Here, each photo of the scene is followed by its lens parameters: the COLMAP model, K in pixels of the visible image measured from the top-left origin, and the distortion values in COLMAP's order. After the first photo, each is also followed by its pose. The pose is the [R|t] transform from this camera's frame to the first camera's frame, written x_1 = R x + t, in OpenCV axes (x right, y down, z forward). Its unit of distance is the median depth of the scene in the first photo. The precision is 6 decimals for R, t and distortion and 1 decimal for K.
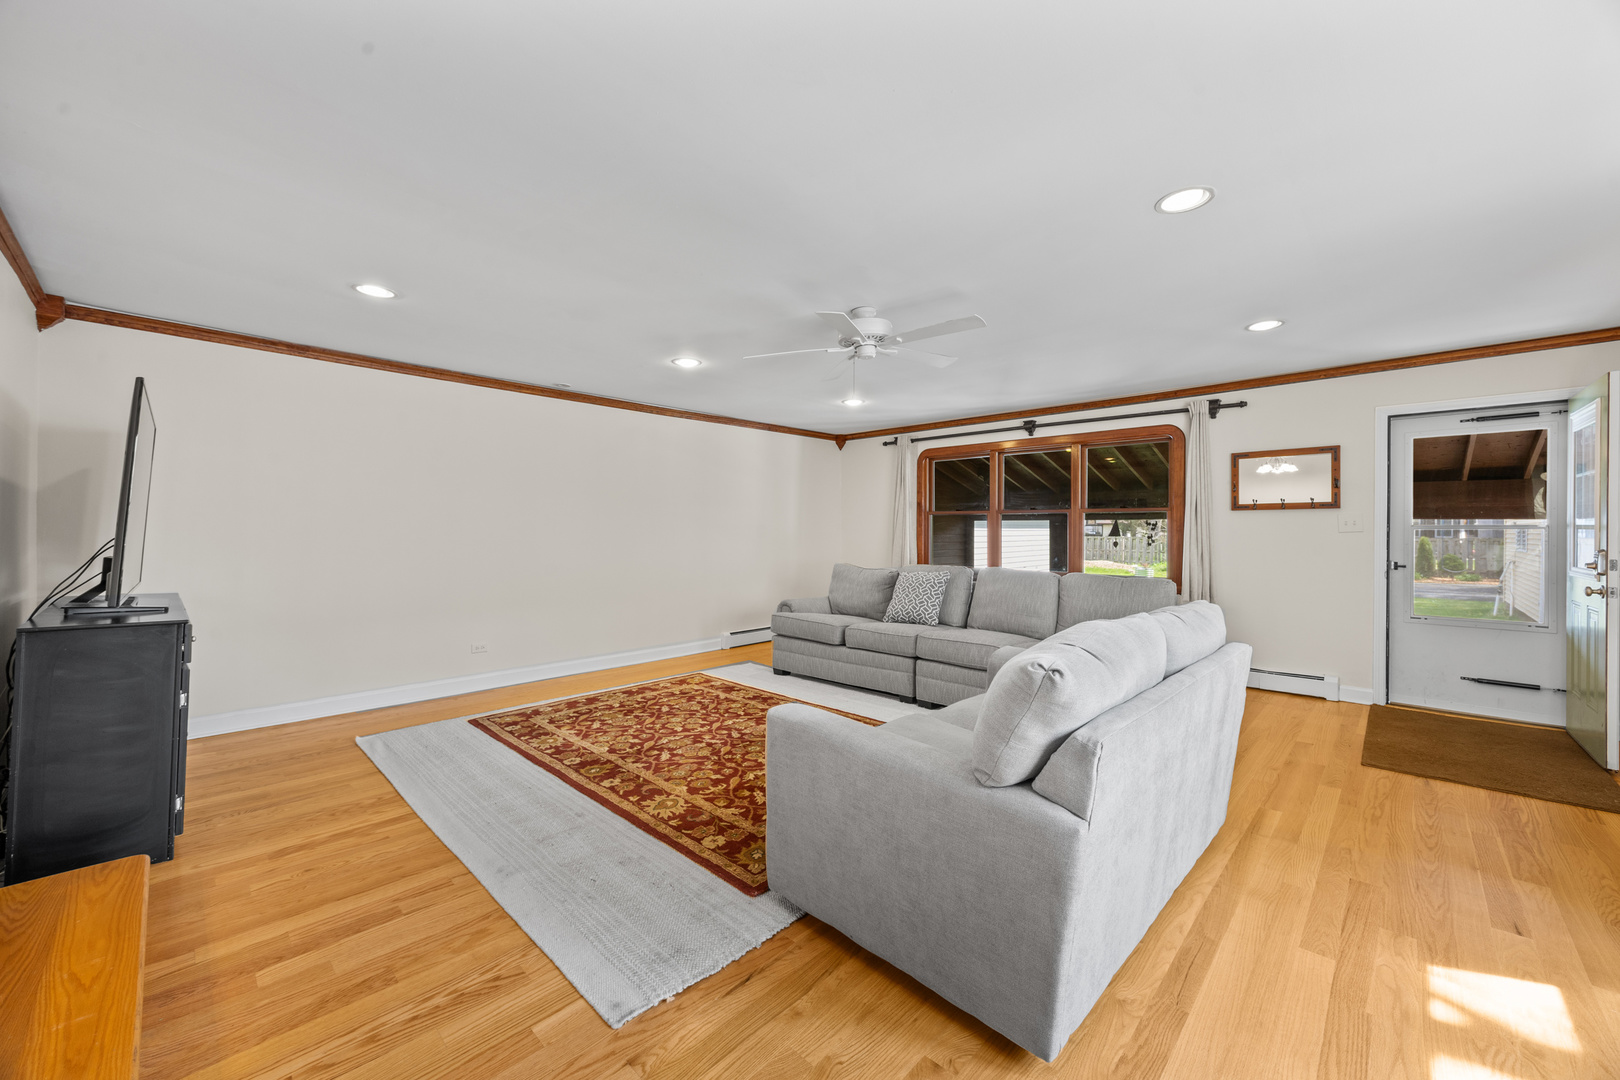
lens RADIAL K [[624.4, 0, 810.0], [0, 624.4, 531.0], [0, 0, 1]] dist [0.000904, 0.000042]
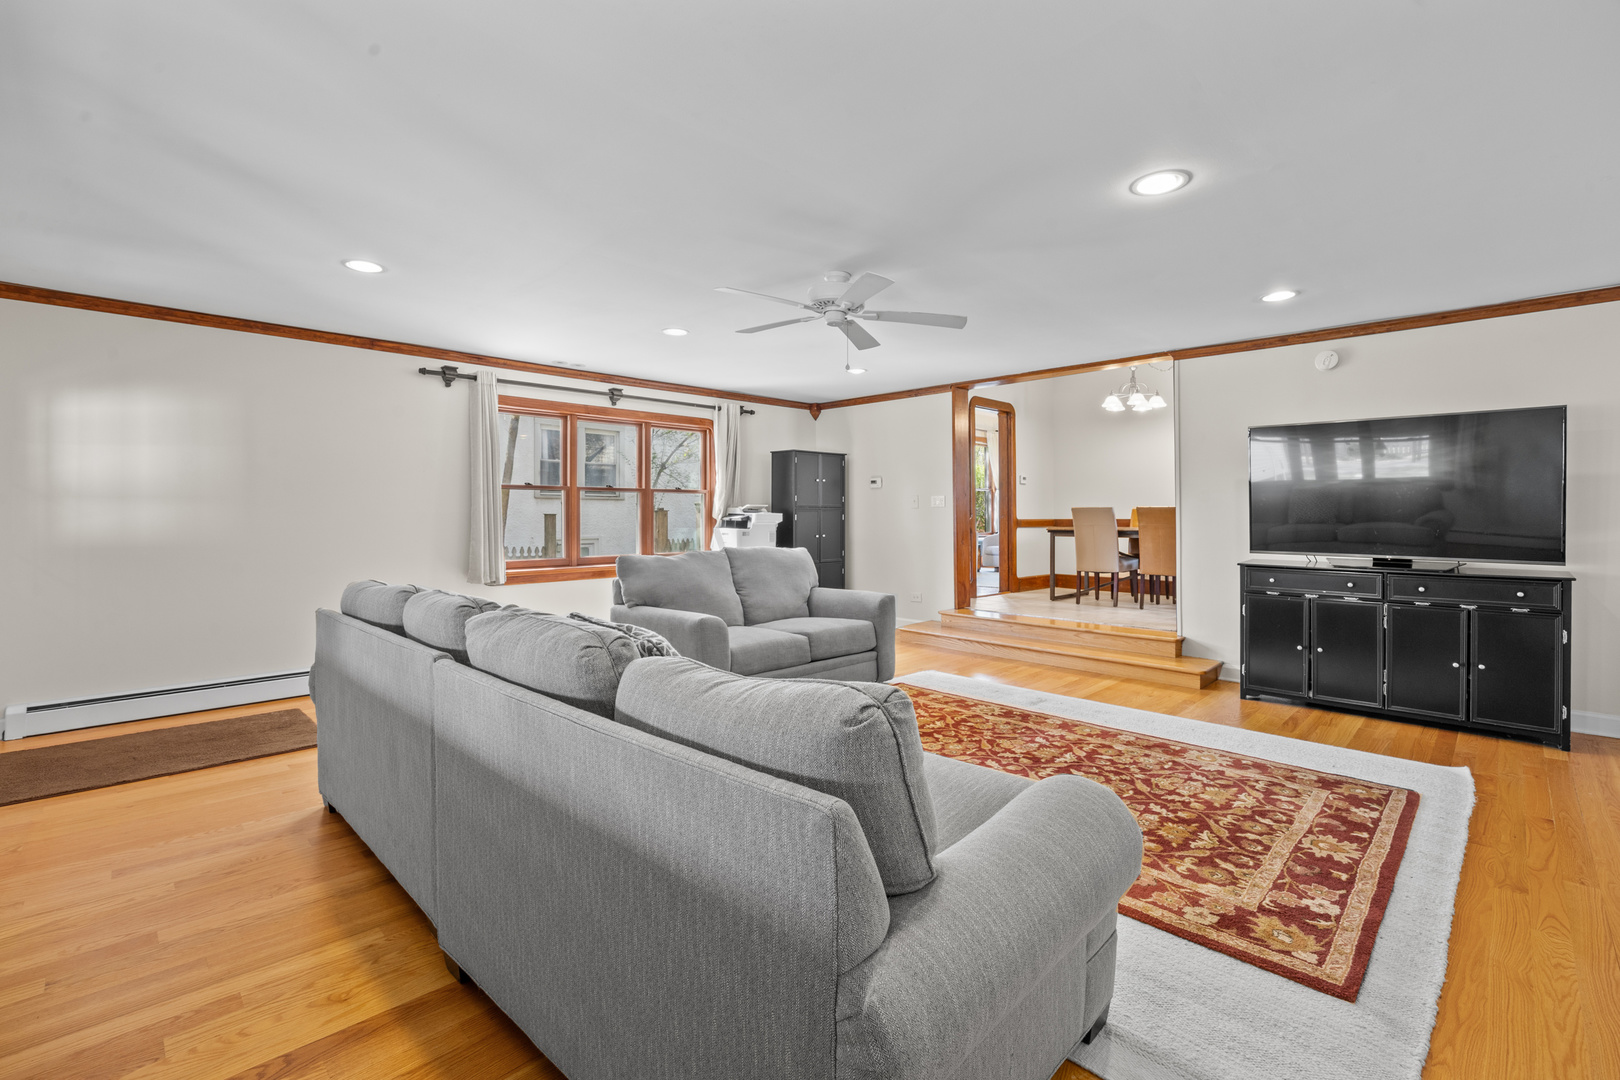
lens RADIAL K [[710.1, 0, 809.9], [0, 710.1, 532.4], [0, 0, 1]] dist [-0.020326, -0.000199]
pose [[-0.999643, 0.000188, 0.026708, 0.091232], [0.000529, 0.999918, 0.012764, 0.017917], [-0.026703, 0.012774, -0.999562, 1.924446]]
